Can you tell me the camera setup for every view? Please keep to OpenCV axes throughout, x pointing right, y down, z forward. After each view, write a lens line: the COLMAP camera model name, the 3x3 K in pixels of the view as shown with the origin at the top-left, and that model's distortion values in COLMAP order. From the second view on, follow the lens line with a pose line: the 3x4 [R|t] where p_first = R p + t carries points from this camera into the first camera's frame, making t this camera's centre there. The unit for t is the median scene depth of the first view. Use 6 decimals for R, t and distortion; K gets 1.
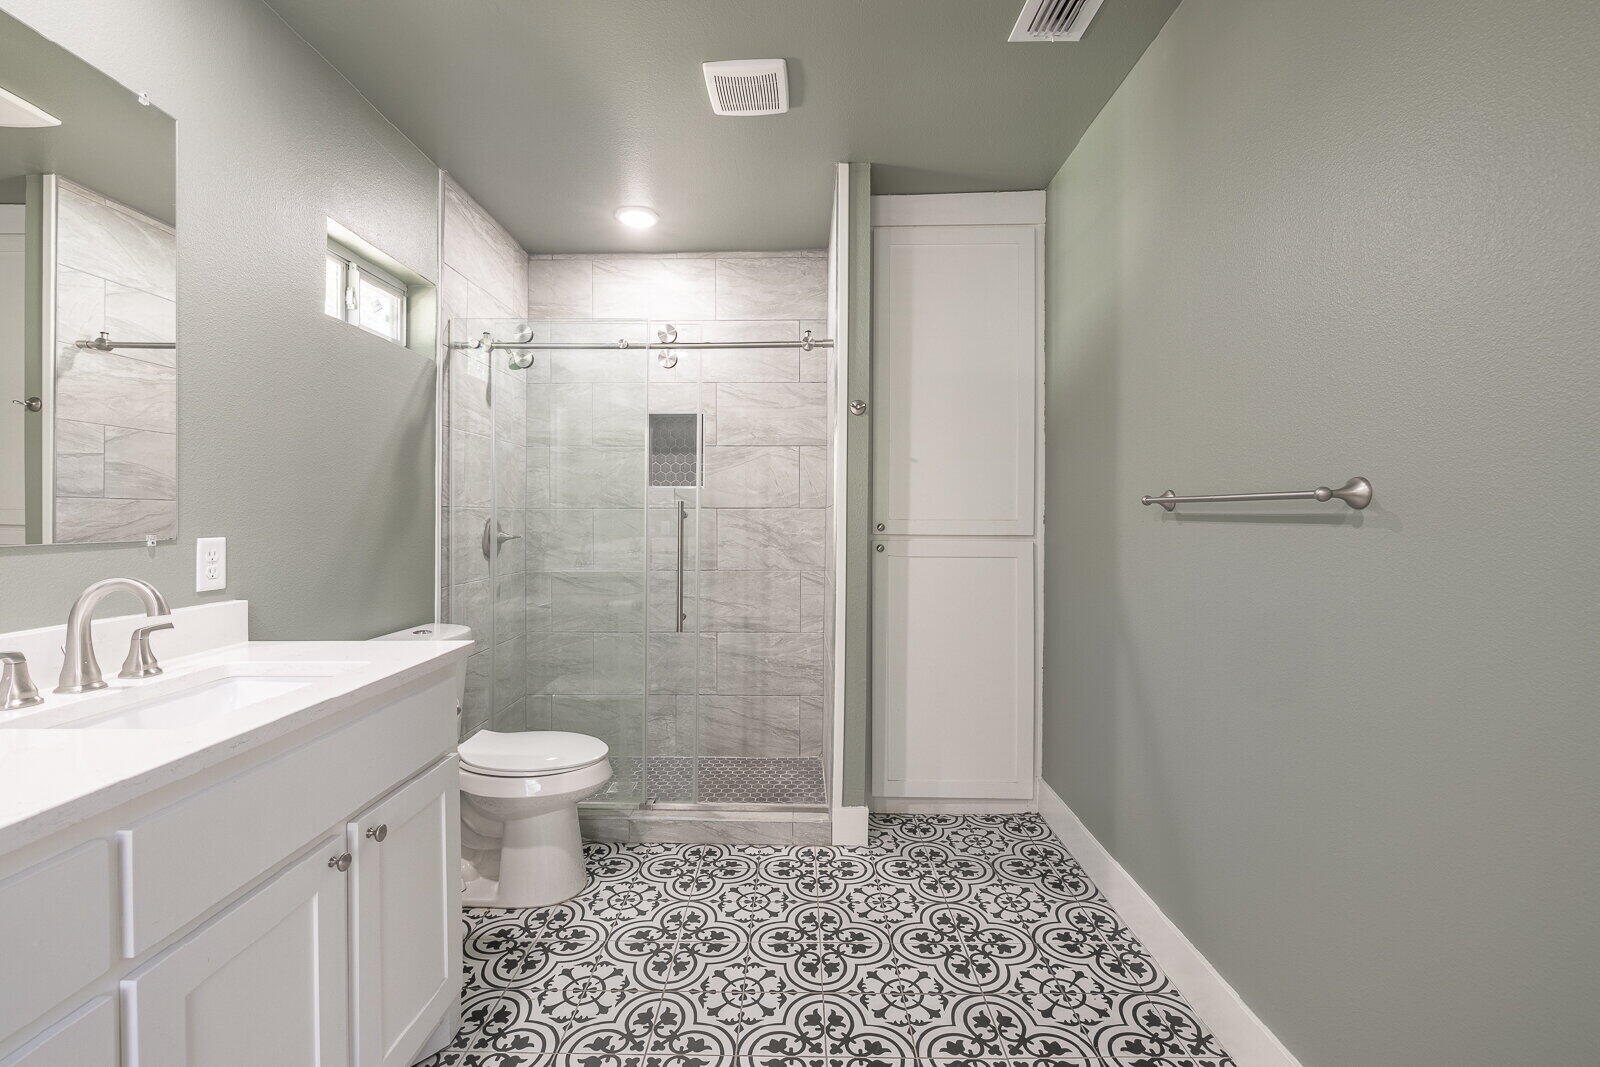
lens RADIAL K [[674.4, 0, 789.8], [0, 674.4, 521.1], [0, 0, 1]] dist [-0.000957, -0.000411]
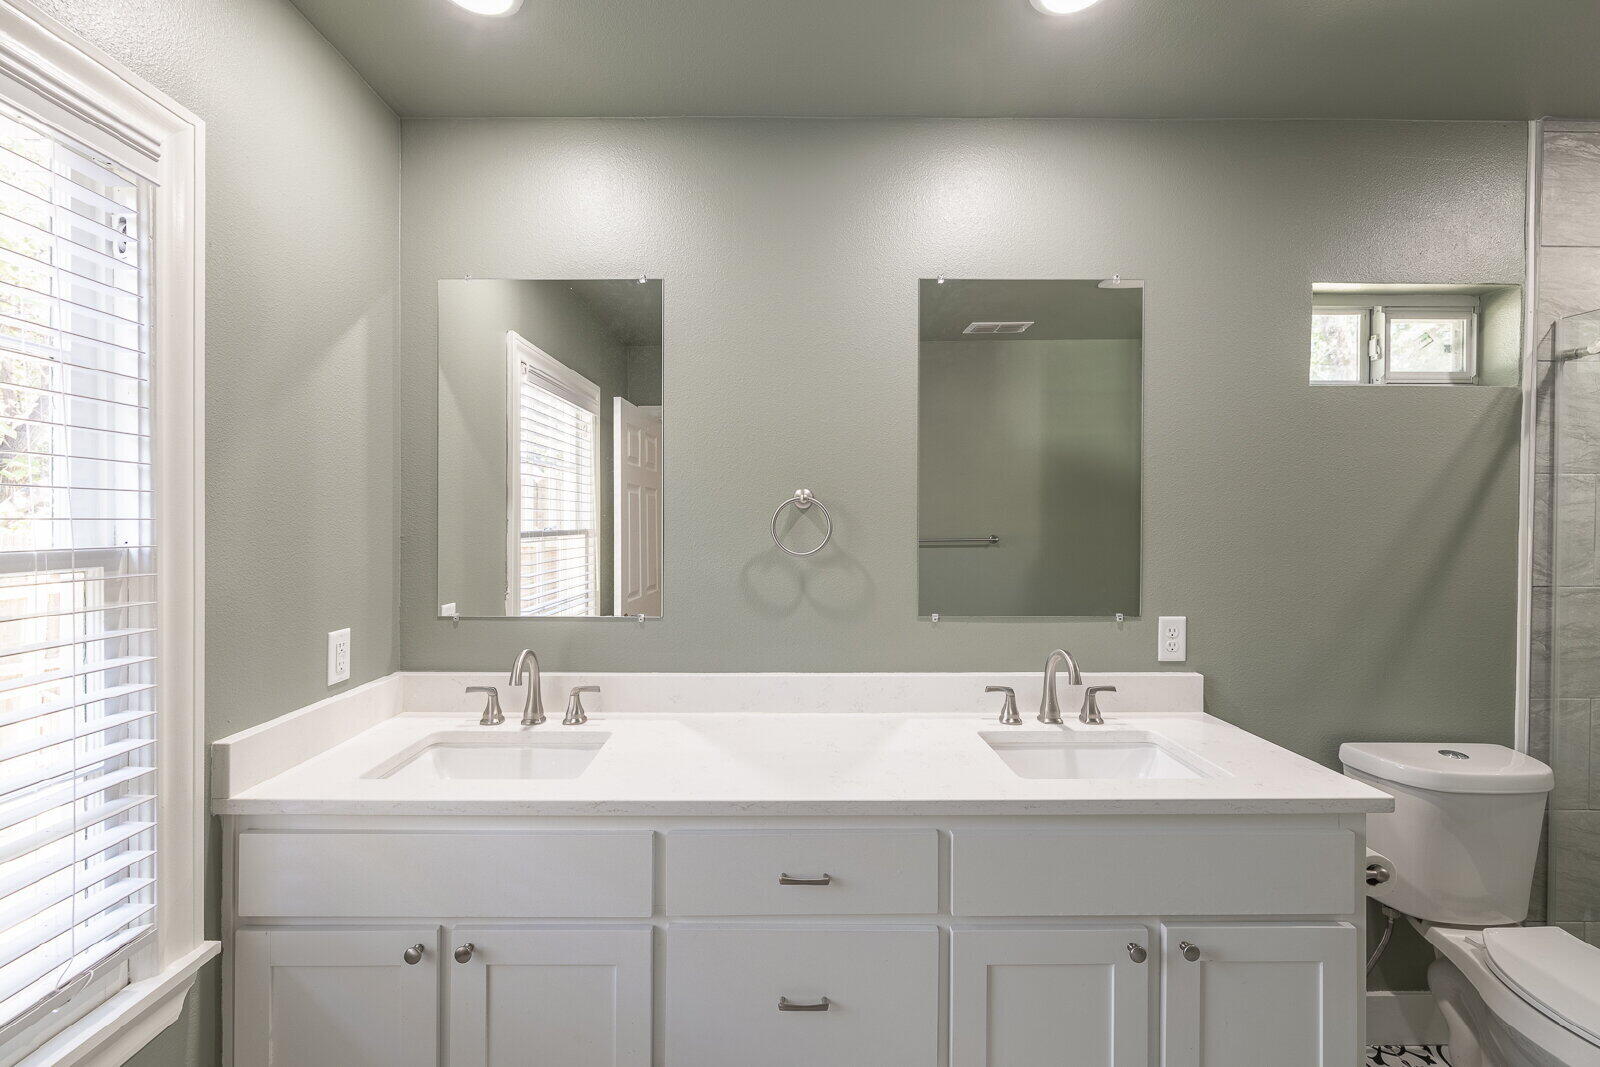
lens RADIAL K [[674.4, 0, 789.8], [0, 674.4, 521.1], [0, 0, 1]] dist [-0.000957, -0.000411]
pose [[0.020857, -0.007337, -0.999756, 0.212872], [-0.010279, 0.999919, -0.007553, -0.089090], [0.999730, 0.010434, 0.020780, 0.218893]]
